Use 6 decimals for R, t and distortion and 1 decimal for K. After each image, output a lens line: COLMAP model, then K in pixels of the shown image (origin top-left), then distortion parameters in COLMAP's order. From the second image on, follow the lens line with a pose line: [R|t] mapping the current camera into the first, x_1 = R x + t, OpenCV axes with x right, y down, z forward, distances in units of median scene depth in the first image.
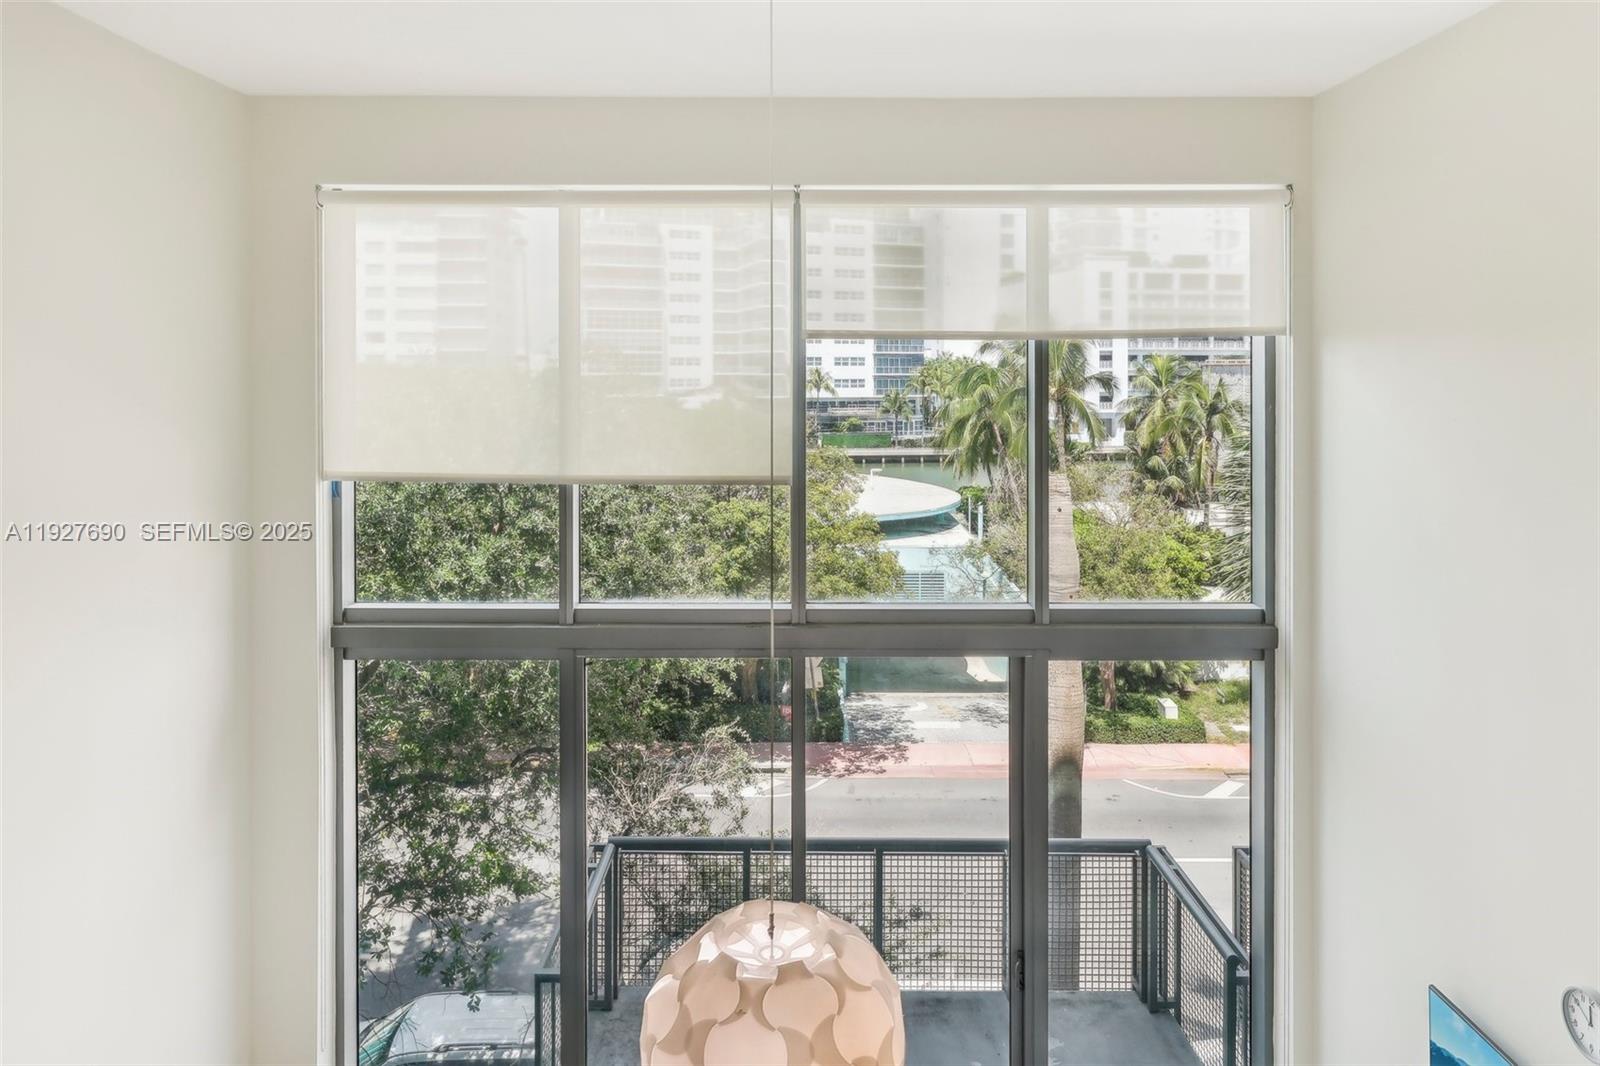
lens RADIAL K [[976.8, 0, 790.7], [0, 976.8, 346.6], [0, 0, 1]] dist [-0.006476, 0.000742]
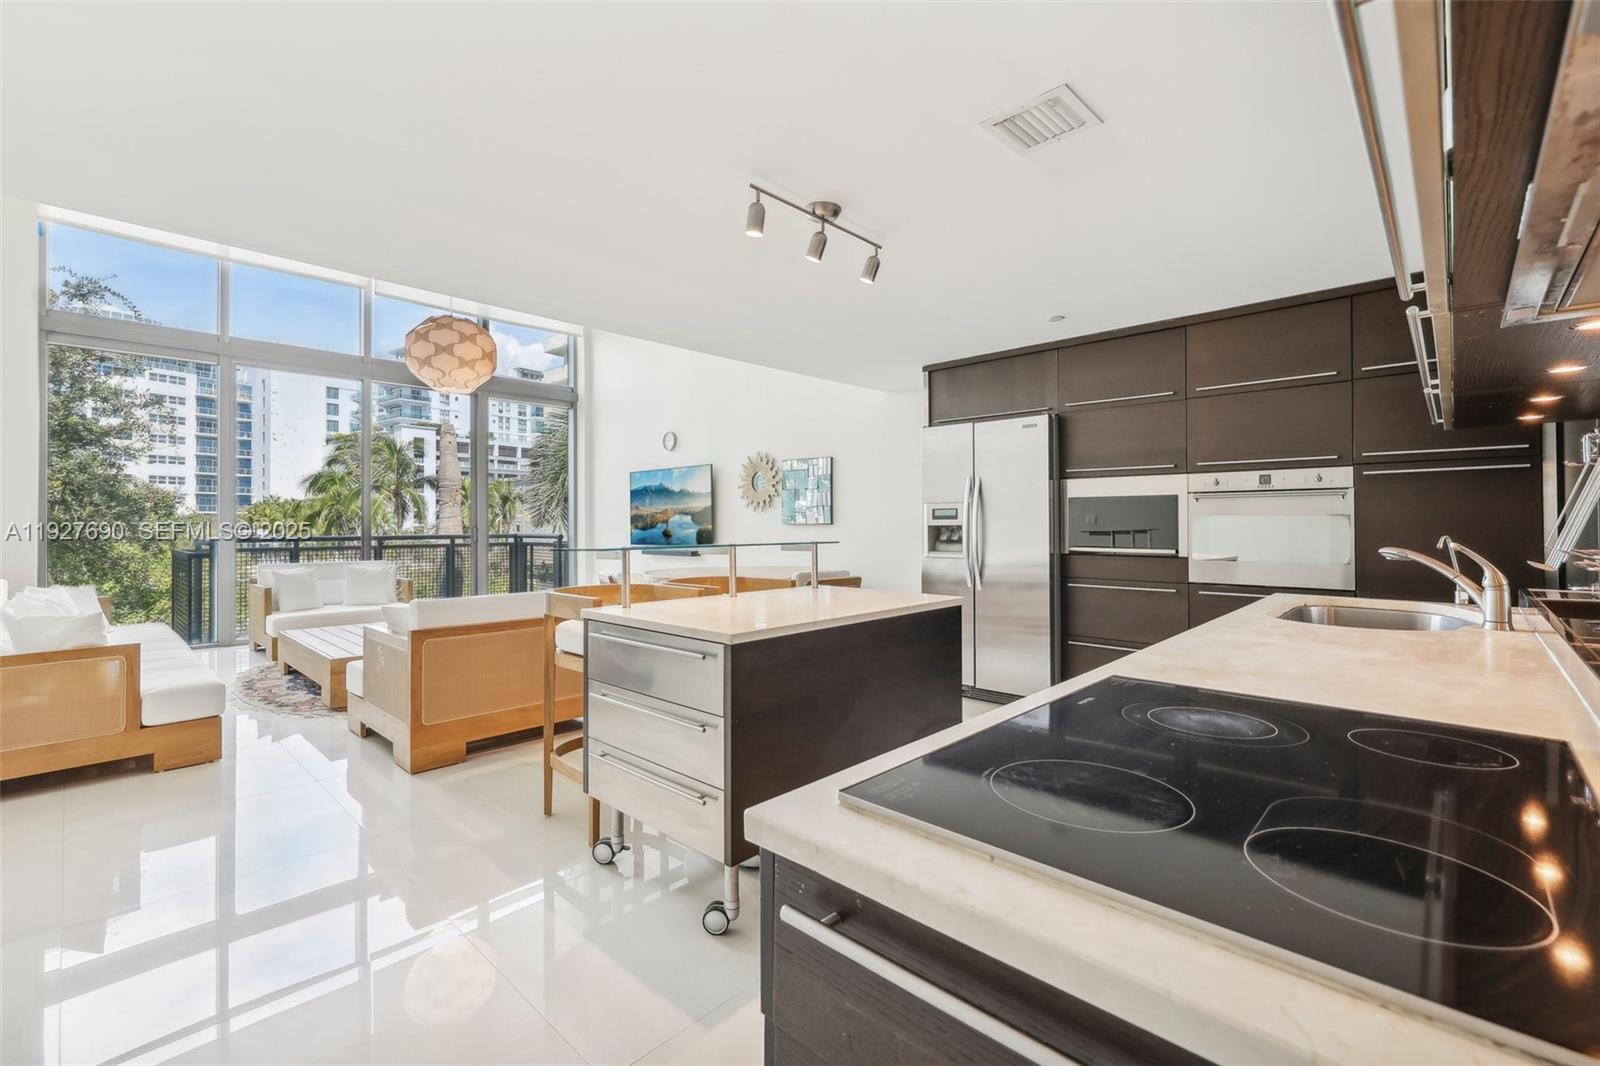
lens RADIAL K [[702.5, 0, 775.6], [0, 702.5, 515.2], [0, 0, 1]] dist [-0.007465, 0.003154]
pose [[0.702929, 0.003294, 0.711252, -0.071261], [-0.007809, 0.999965, 0.003087, 0.096579], [-0.711217, -0.007724, 0.702930, -0.104846]]
